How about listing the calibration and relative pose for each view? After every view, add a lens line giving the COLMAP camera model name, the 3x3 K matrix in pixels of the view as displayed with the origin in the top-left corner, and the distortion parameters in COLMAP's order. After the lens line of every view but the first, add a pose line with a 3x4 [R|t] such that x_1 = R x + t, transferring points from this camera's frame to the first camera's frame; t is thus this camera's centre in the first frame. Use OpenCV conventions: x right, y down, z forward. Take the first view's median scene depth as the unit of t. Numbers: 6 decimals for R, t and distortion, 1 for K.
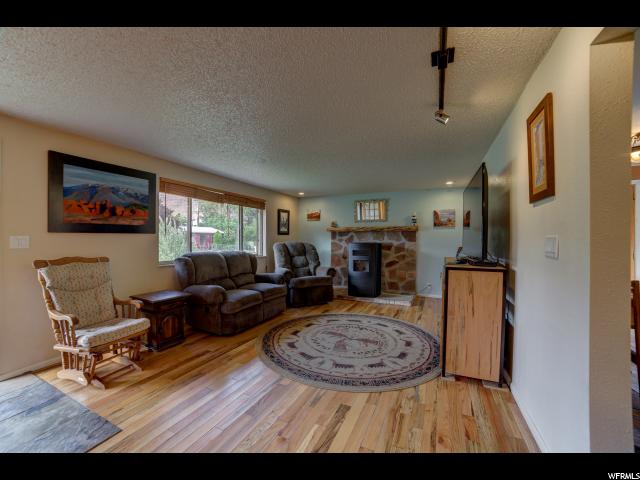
lens RADIAL K [[259.8, 0, 316.5], [0, 259.8, 239.4], [0, 0, 1]] dist [-0.105262, 0.036690]
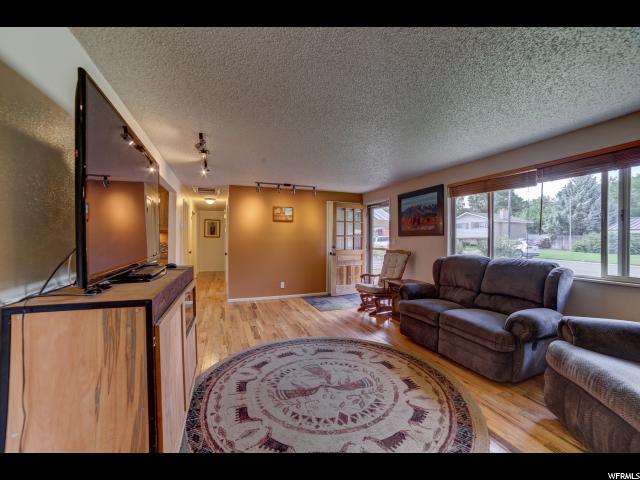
lens RADIAL K [[259.8, 0, 316.5], [0, 259.8, 239.4], [0, 0, 1]] dist [-0.105262, 0.036690]
pose [[-0.695365, -0.005064, -0.718639, 0.660093], [-0.006539, 0.999978, -0.000719, -0.000375], [0.718627, 0.004199, -0.695383, 1.516441]]
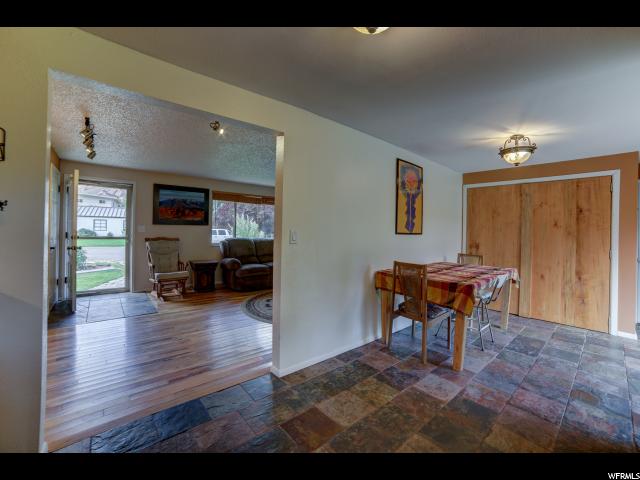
lens RADIAL K [[268.0, 0, 326.7], [0, 268.0, 231.4], [0, 0, 1]] dist [-0.111624, 0.041006]
pose [[0.919072, 0.016960, -0.393724, 0.808074], [-0.018374, 0.999831, 0.000177, 0.000953], [0.393661, 0.007072, 0.919229, -0.297702]]
